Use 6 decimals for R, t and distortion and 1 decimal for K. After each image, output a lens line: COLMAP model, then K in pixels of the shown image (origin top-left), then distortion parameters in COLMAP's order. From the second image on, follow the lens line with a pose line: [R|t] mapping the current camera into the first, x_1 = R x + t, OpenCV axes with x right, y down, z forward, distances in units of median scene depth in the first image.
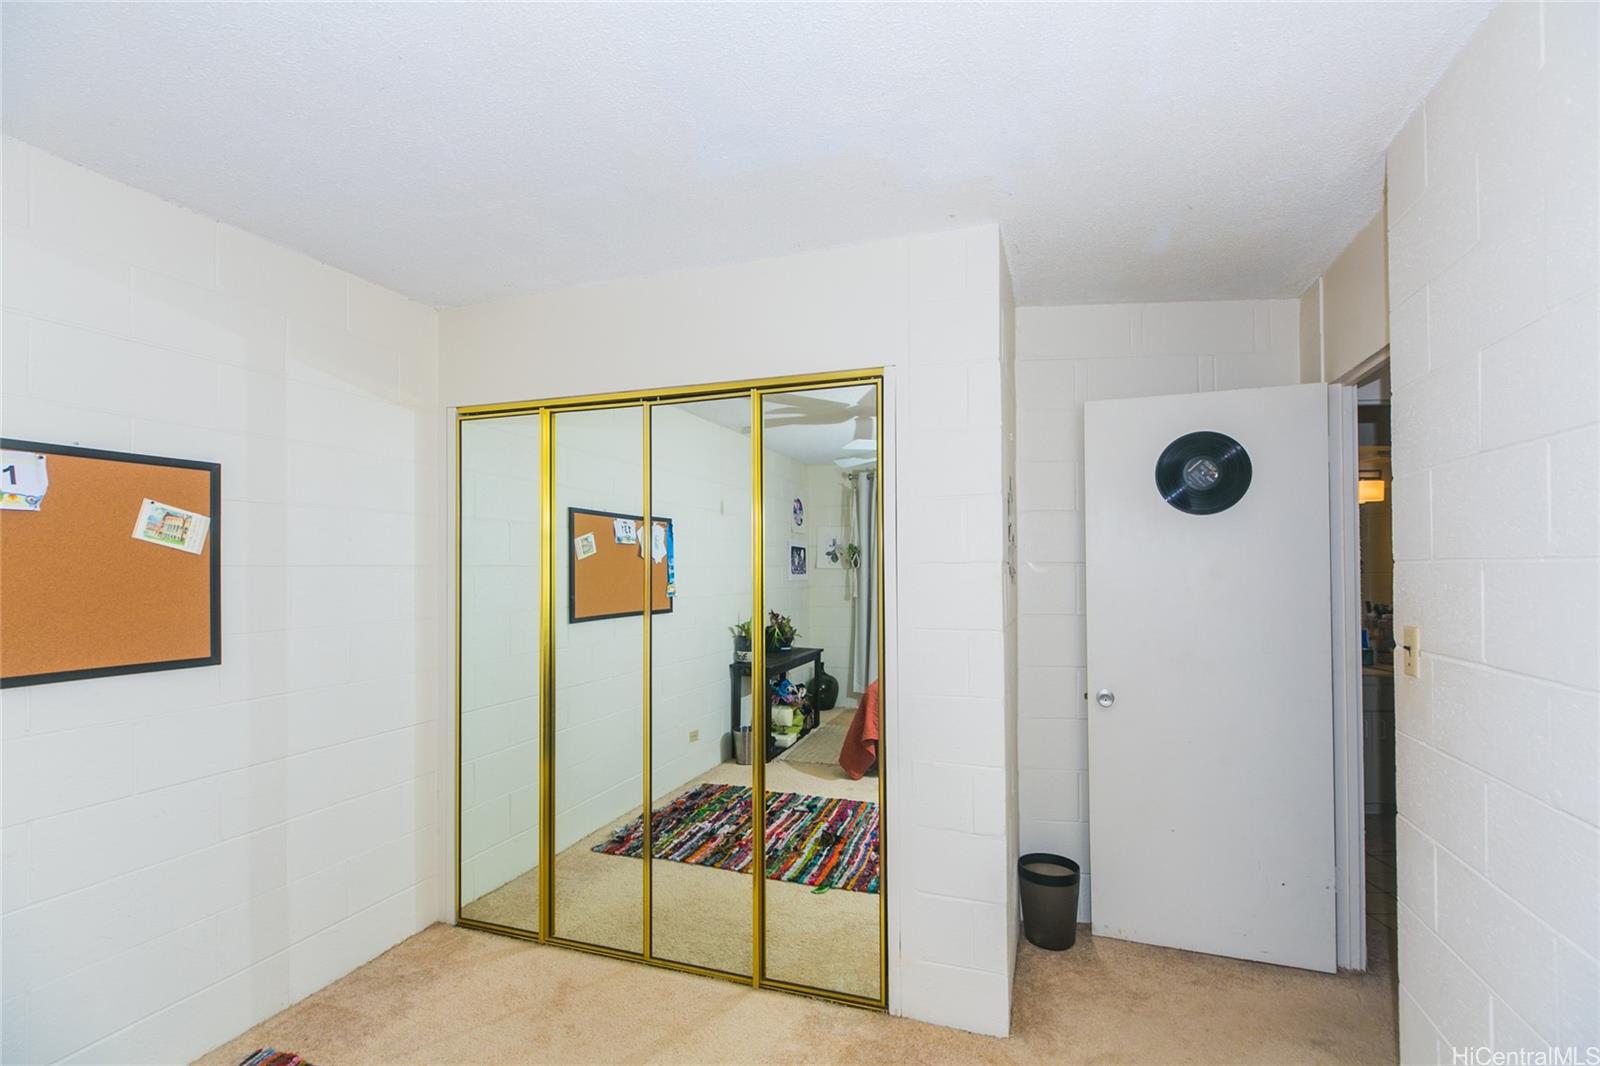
lens RADIAL K [[728.5, 0, 796.3], [0, 728.5, 558.5], [0, 0, 1]] dist [0.014739, -0.011533]
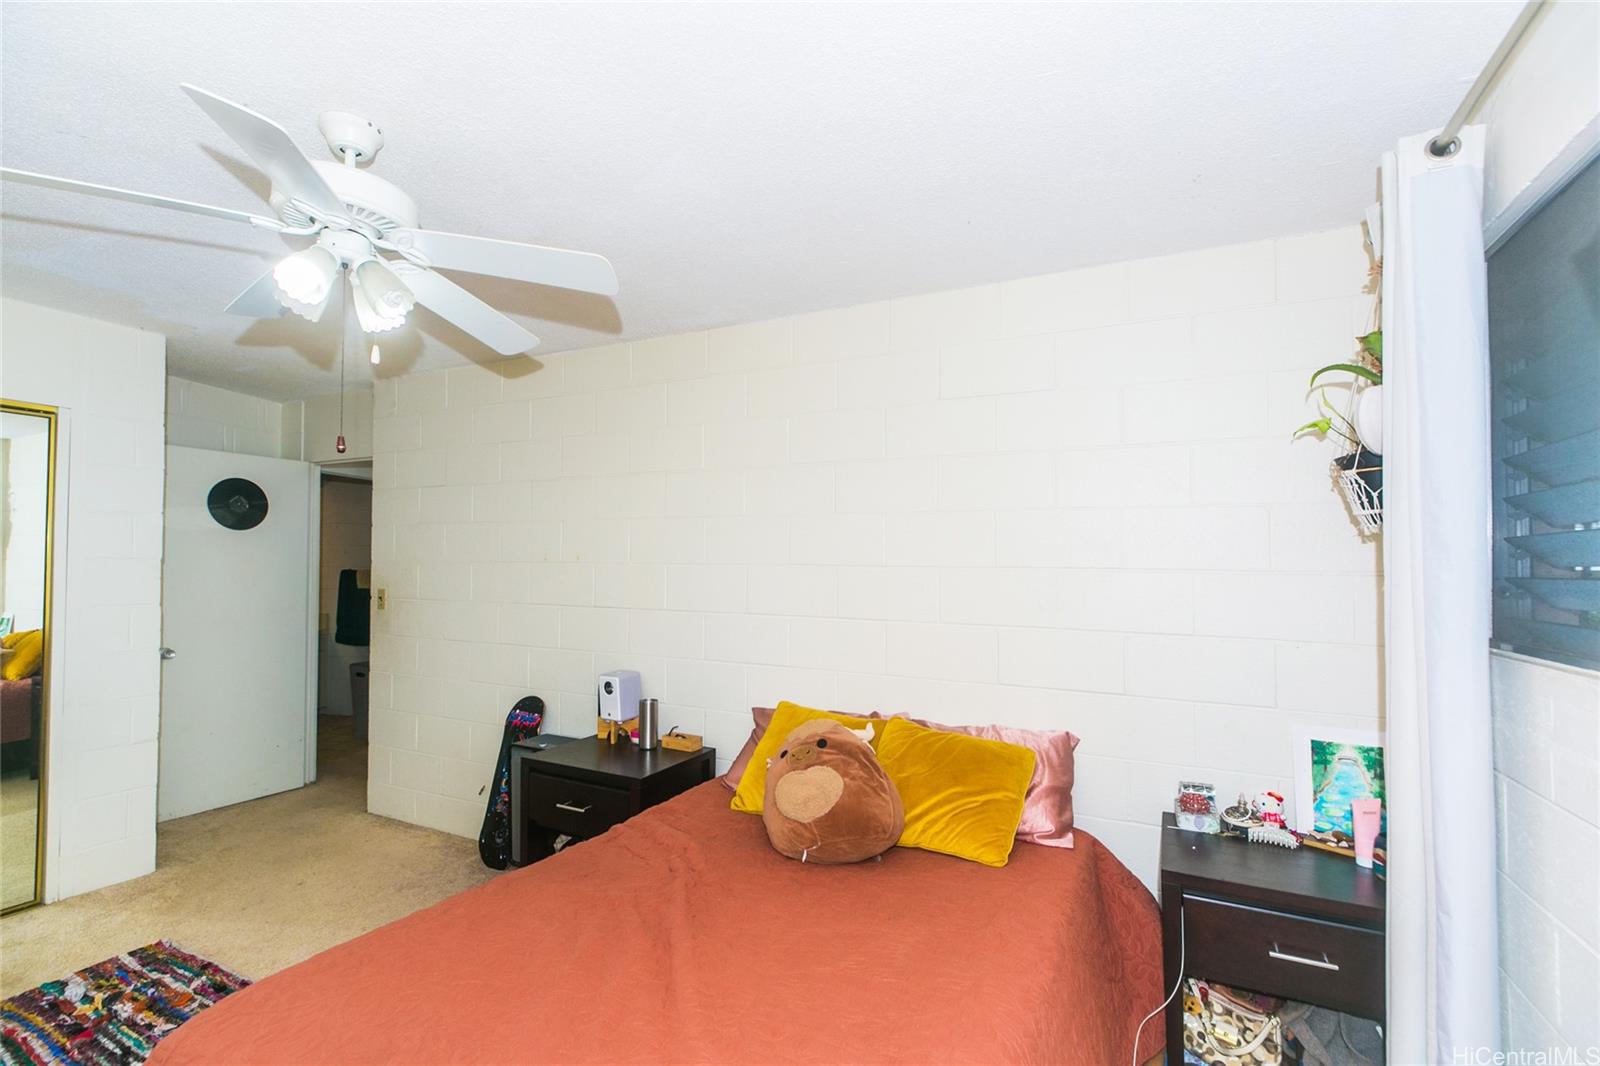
lens RADIAL K [[722.6, 0, 808.2], [0, 722.6, 558.1], [0, 0, 1]] dist [-0.003542, 0.000378]
pose [[0.098043, 0.015565, 0.995060, -0.907414], [-0.020149, 0.999704, -0.013652, -0.002926], [-0.994978, -0.018711, 0.098328, -0.408257]]
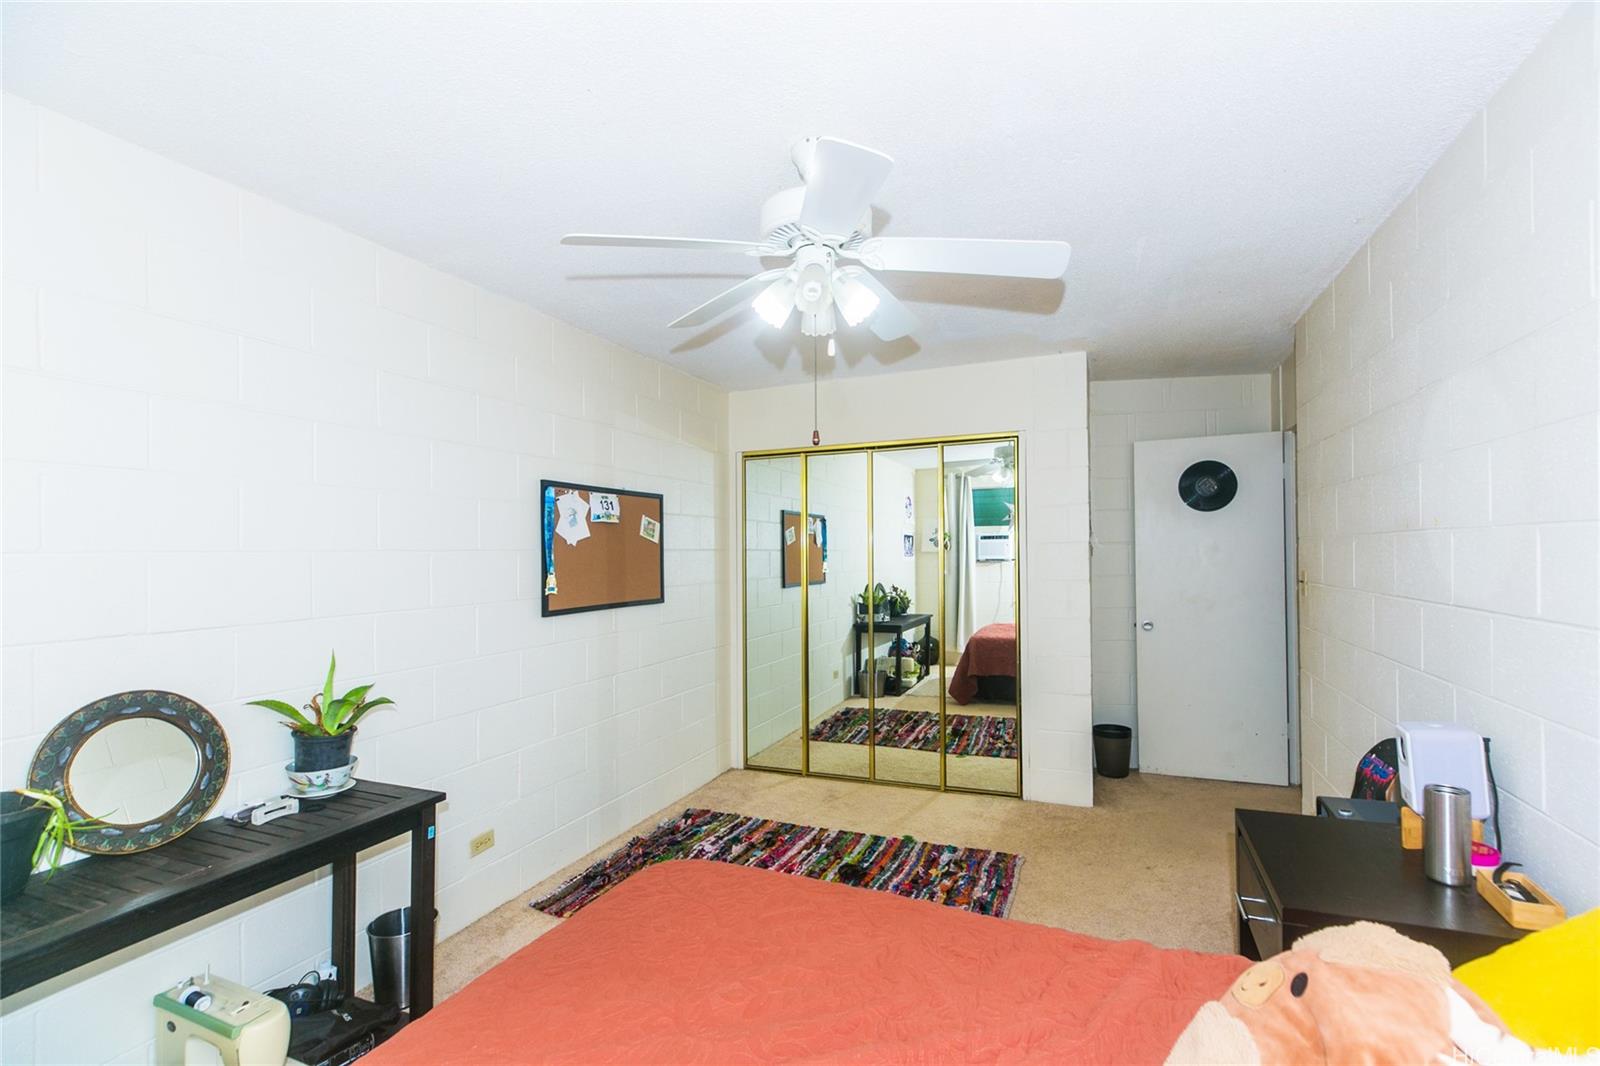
lens RADIAL K [[722.6, 0, 808.2], [0, 722.6, 558.1], [0, 0, 1]] dist [-0.003542, 0.000378]
pose [[0.999258, -0.012502, -0.036430, -0.283114], [0.013160, 0.999754, 0.017855, 0.003022], [0.036198, -0.018321, 0.999177, -0.658698]]
